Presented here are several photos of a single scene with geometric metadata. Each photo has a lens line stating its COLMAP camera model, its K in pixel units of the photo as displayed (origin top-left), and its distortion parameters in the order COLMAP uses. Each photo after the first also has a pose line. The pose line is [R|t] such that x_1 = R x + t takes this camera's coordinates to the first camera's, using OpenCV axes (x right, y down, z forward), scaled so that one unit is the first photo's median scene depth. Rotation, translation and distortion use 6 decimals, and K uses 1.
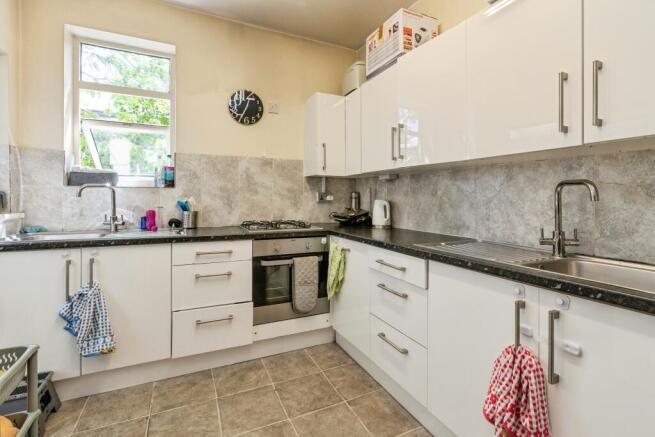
lens RADIAL K [[300.1, 0, 326.9], [0, 300.1, 199.2], [0, 0, 1]] dist [-0.000248, -0.000267]
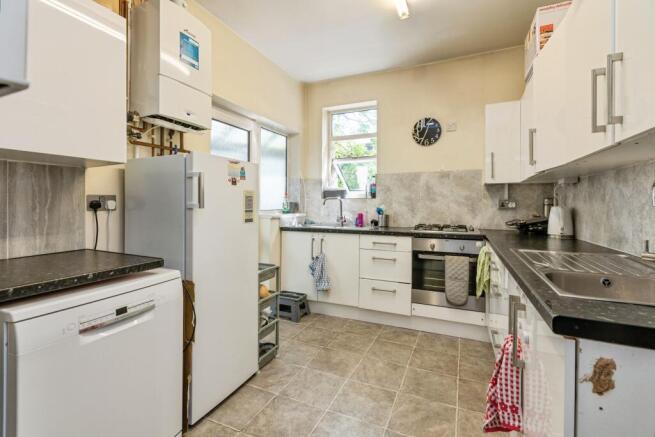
lens RADIAL K [[300.1, 0, 326.9], [0, 300.1, 199.2], [0, 0, 1]] dist [-0.000248, -0.000267]
pose [[0.646663, -0.018704, -0.762547, 0.490187], [-0.000664, 0.999685, -0.025084, 0.003223], [0.762776, 0.016727, 0.646447, -0.128203]]
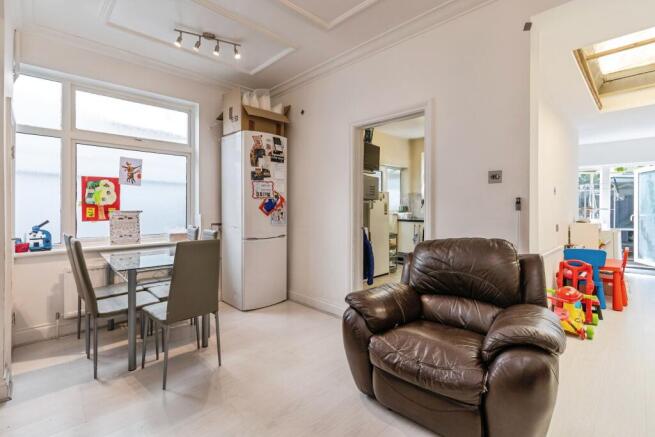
lens RADIAL K [[309.4, 0, 329.7], [0, 309.4, 213.3], [0, 0, 1]] dist [-0.002491, -0.000595]
pose [[0.327823, 0.014262, -0.944632, 1.797383], [-0.000910, 0.999890, 0.014781, 0.003669], [0.944739, -0.003986, 0.327800, -0.933176]]
